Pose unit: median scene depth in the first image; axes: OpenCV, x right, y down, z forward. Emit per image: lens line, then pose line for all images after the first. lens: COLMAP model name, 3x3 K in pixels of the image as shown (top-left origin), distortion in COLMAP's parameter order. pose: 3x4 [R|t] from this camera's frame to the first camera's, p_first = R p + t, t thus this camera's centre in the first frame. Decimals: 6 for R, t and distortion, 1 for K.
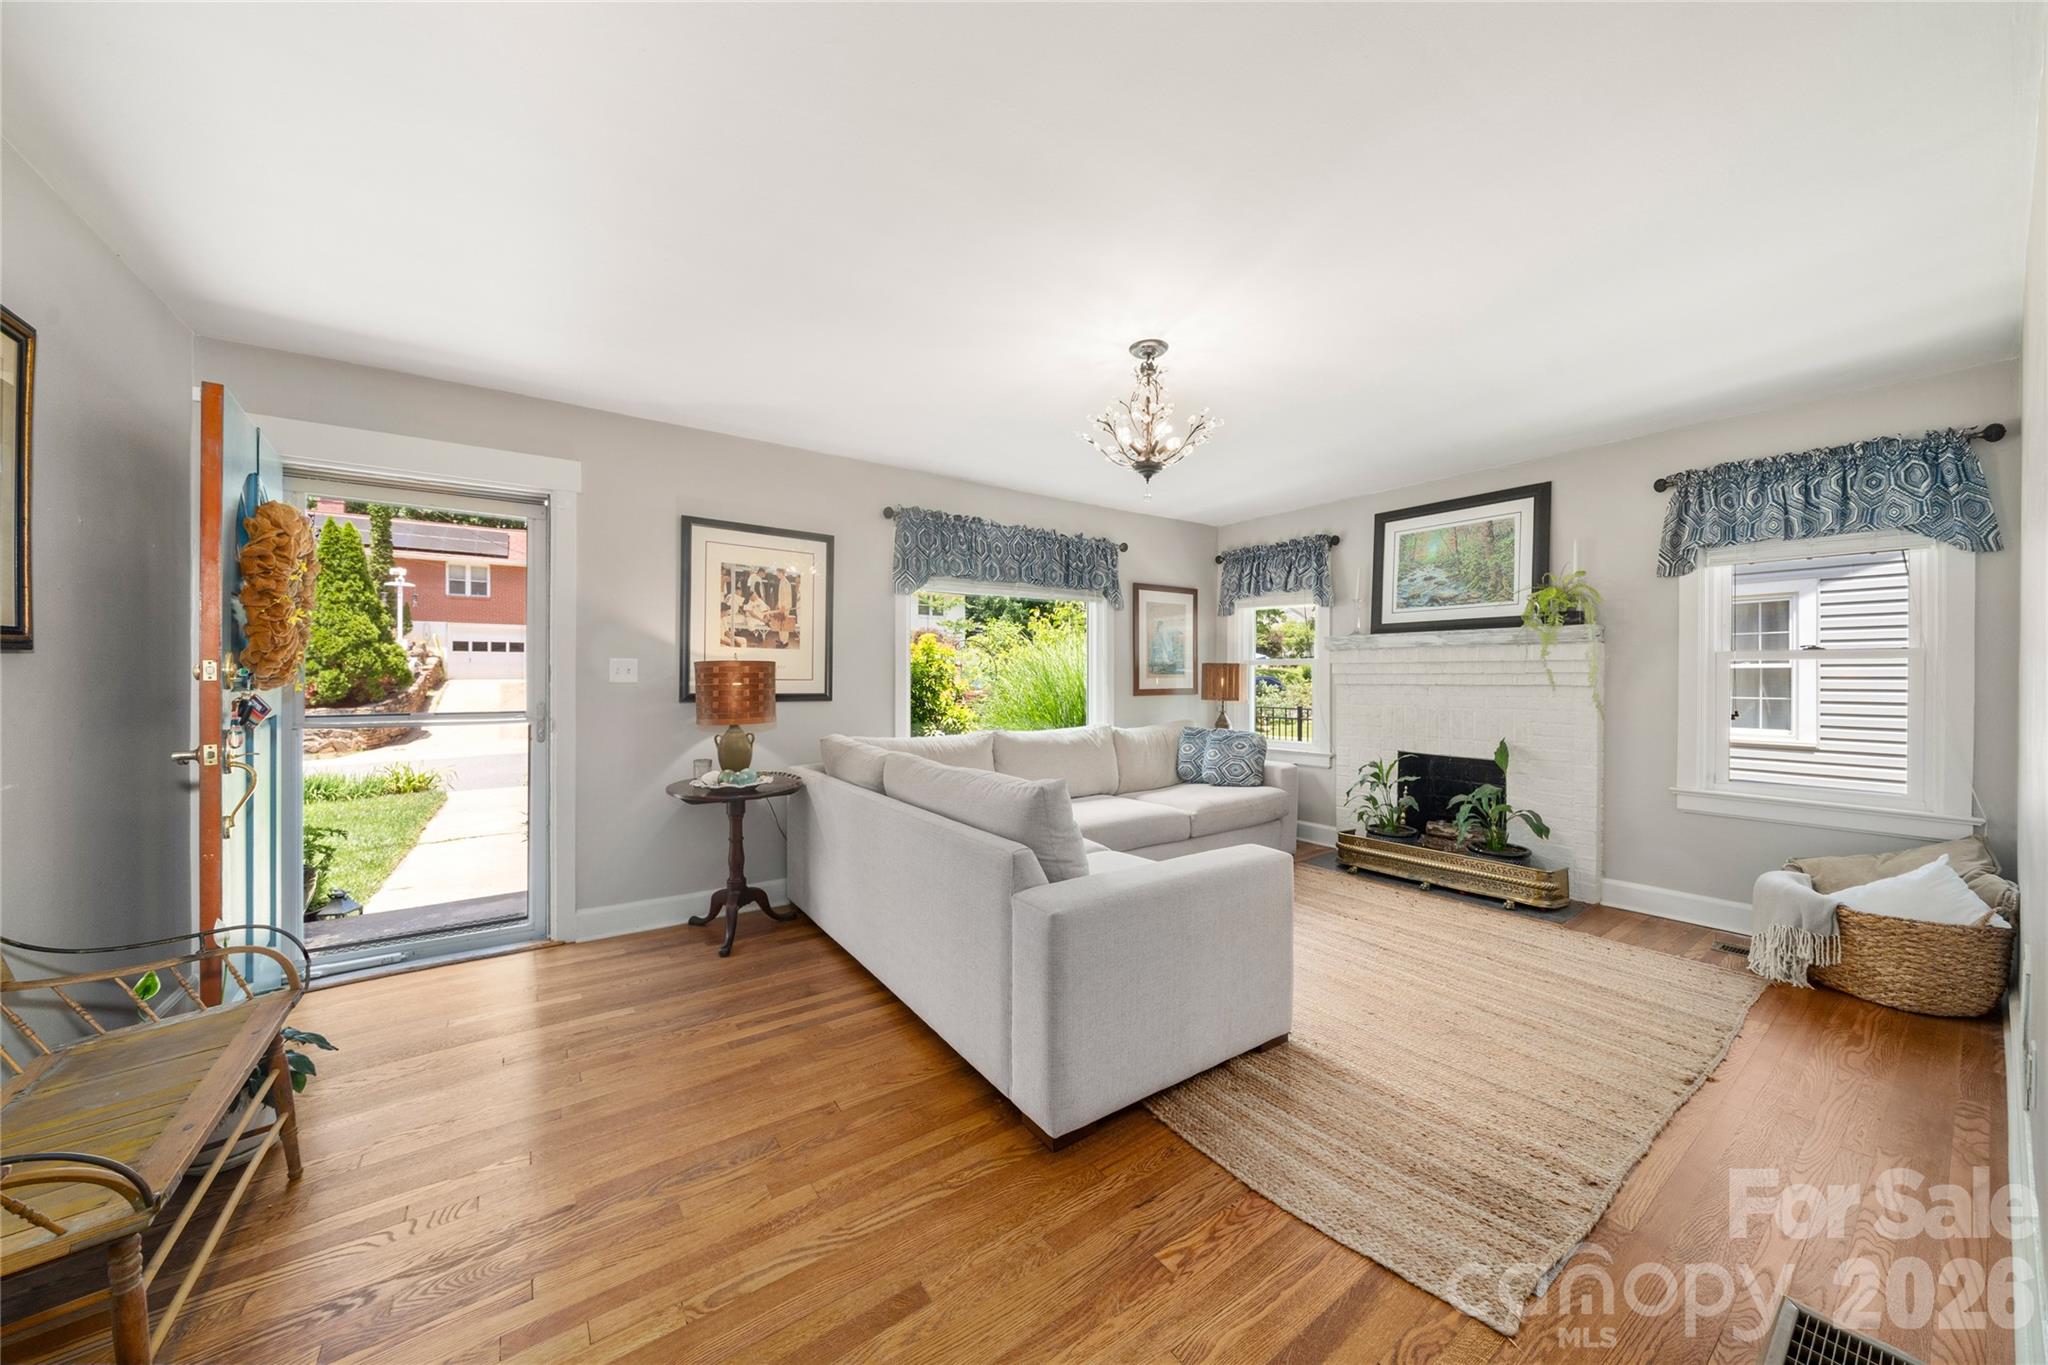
lens RADIAL K [[711.9, 0, 1011.8], [0, 711.9, 677.0], [0, 0, 1]] dist [-0.006654, 0.000127]
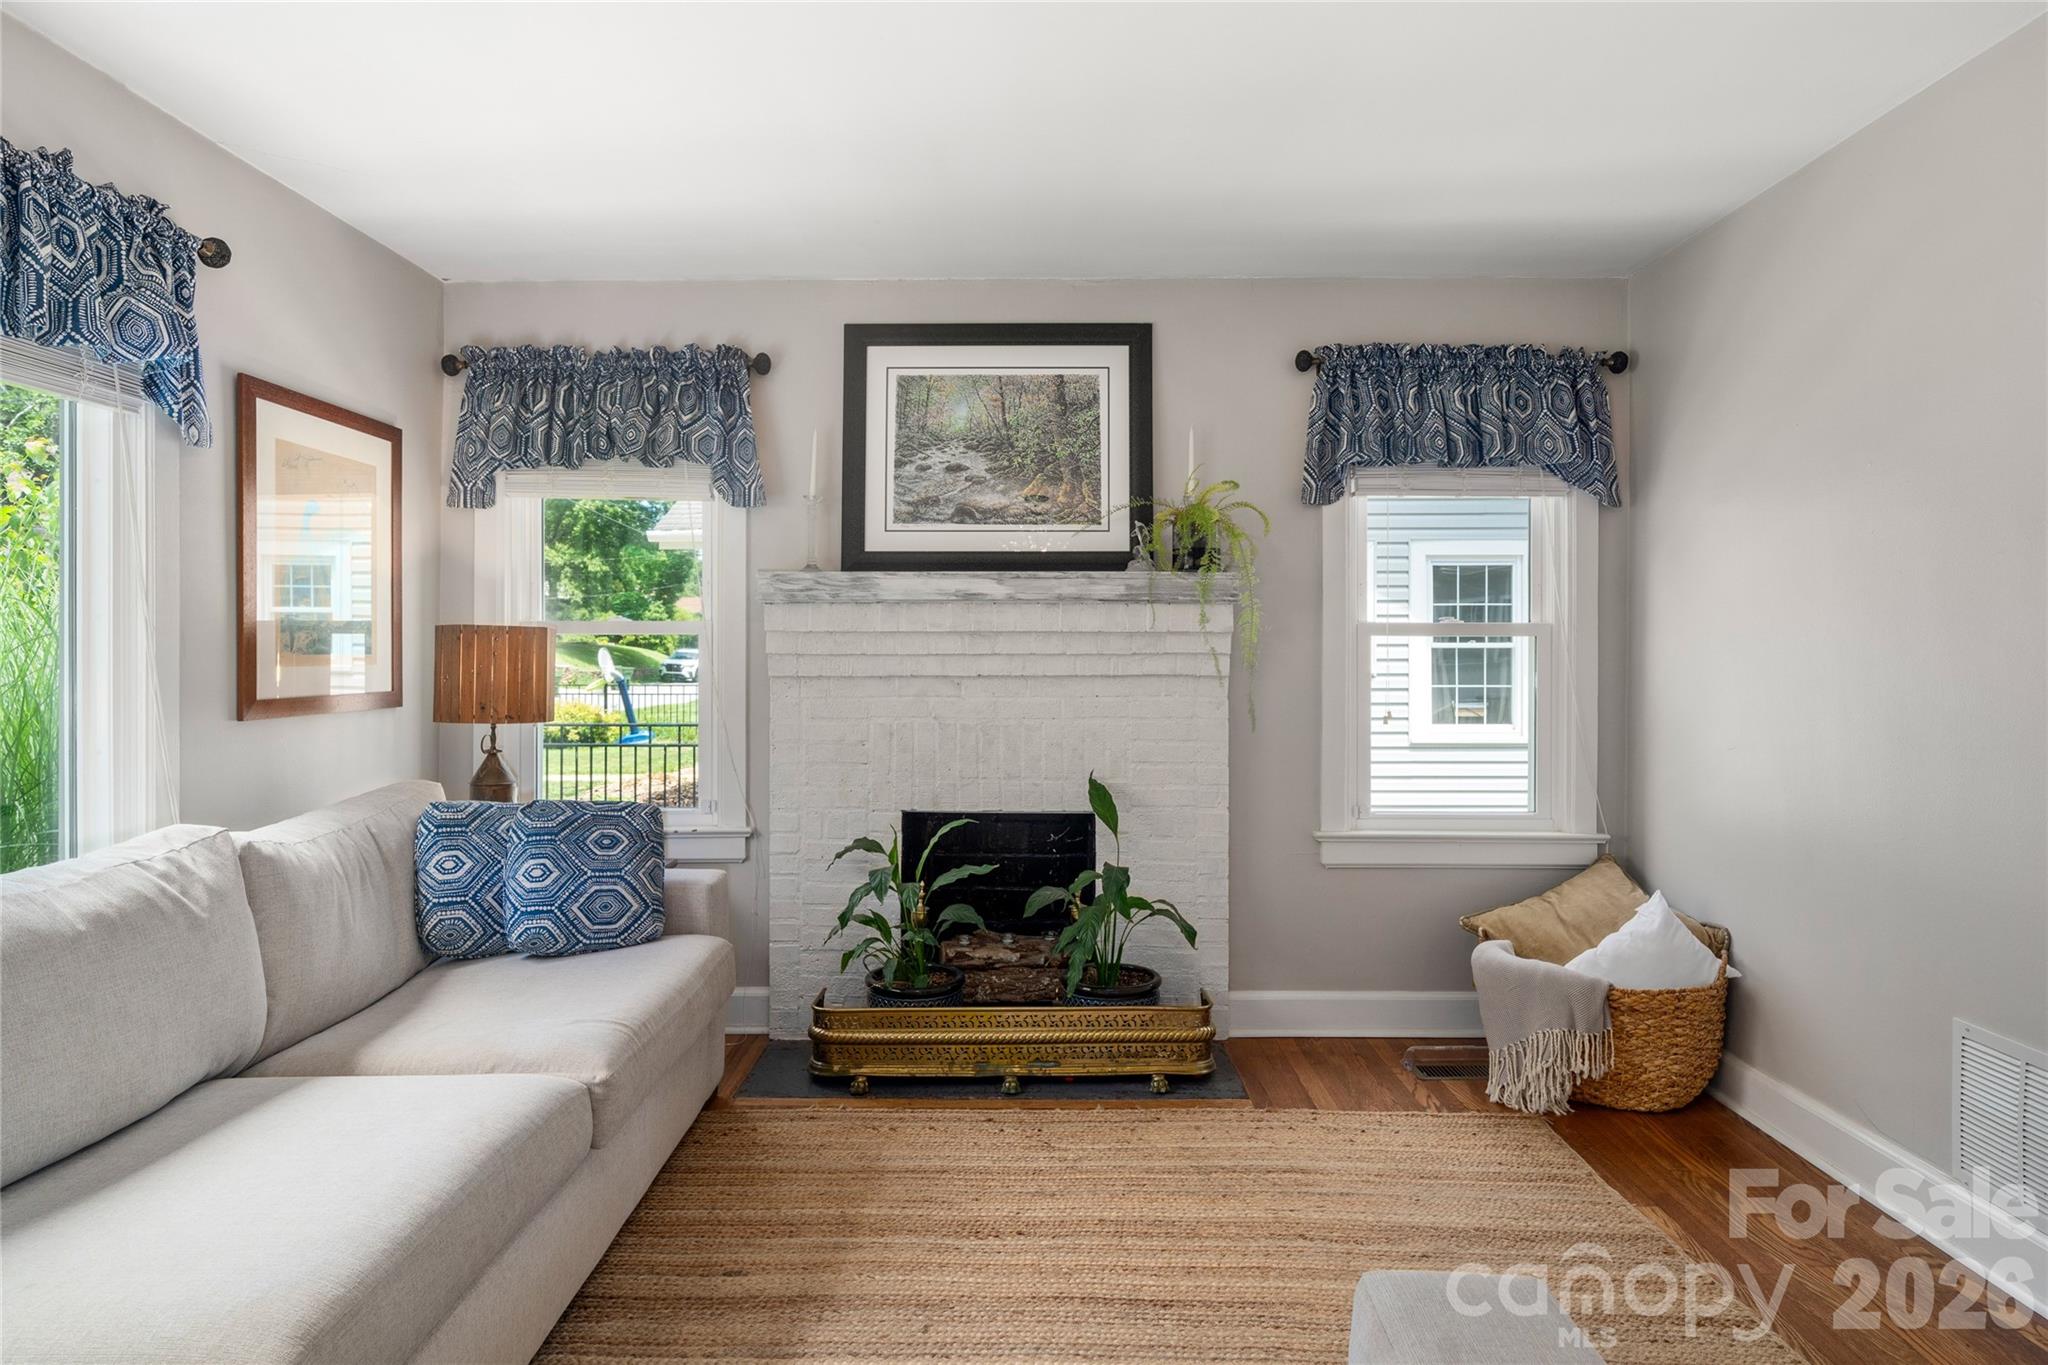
lens RADIAL K [[1161.0, 0, 1030.8], [0, 1161.0, 651.0], [0, 0, 1]] dist [0.002667, -0.000214]
pose [[0.577914, 0.004416, 0.816086, -0.068212], [0.001108, 0.999980, -0.006196, -0.002192], [-0.816097, 0.004485, 0.577897, 0.511831]]
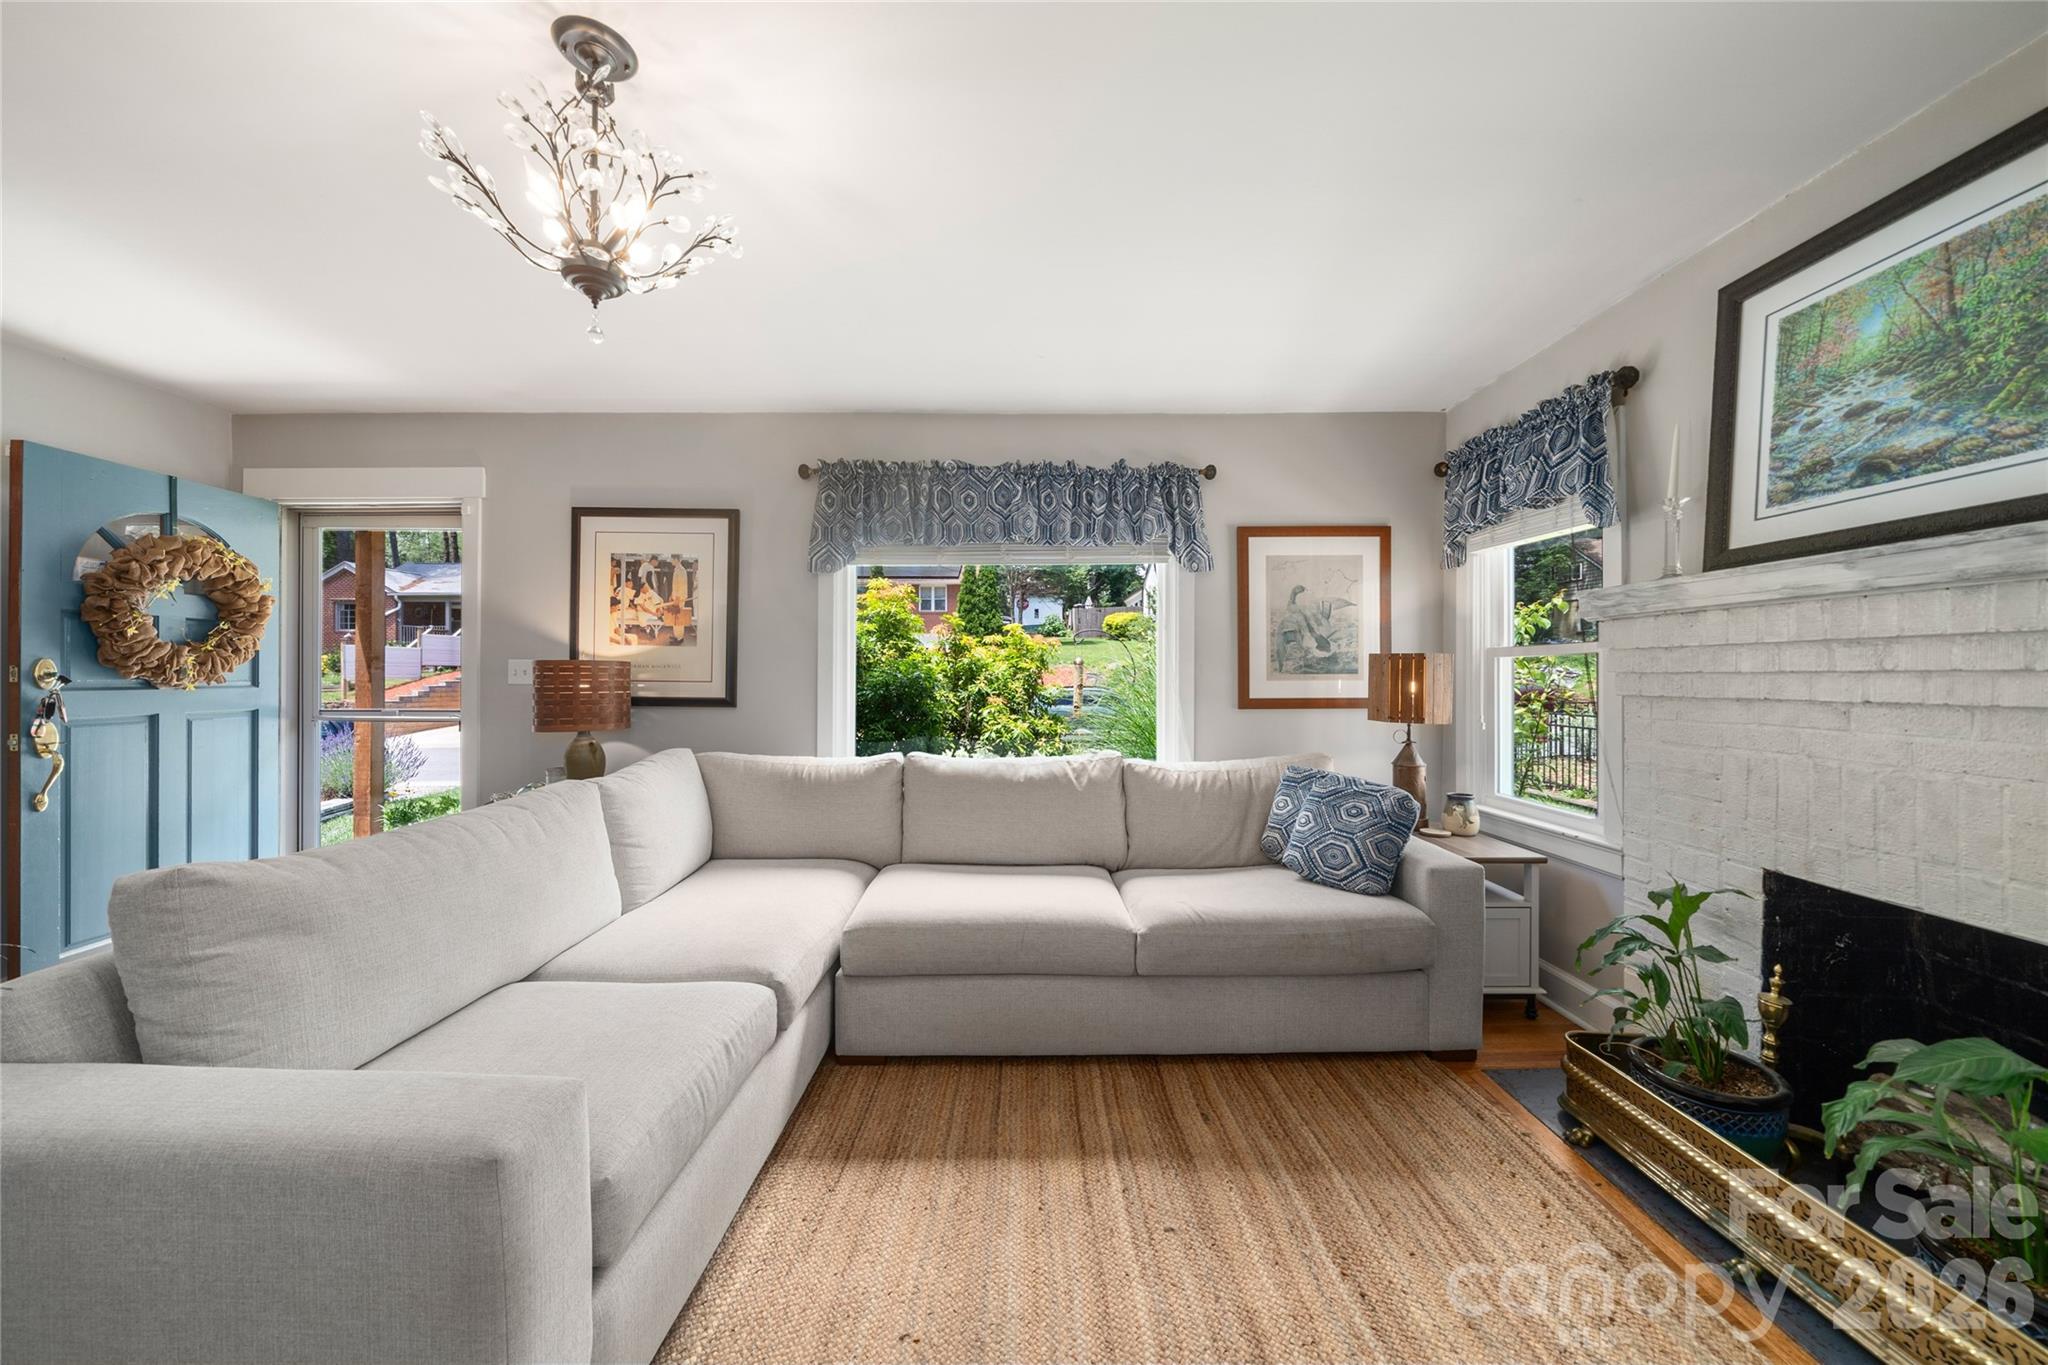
lens RADIAL K [[711.9, 0, 1015.2], [0, 711.9, 674.9], [0, 0, 1]] dist [-0.006654, 0.000127]
pose [[0.813493, -0.000777, -0.581574, 0.481344], [-0.000516, 0.999998, -0.002058, -0.002288], [0.581574, 0.001974, 0.813491, 0.490721]]
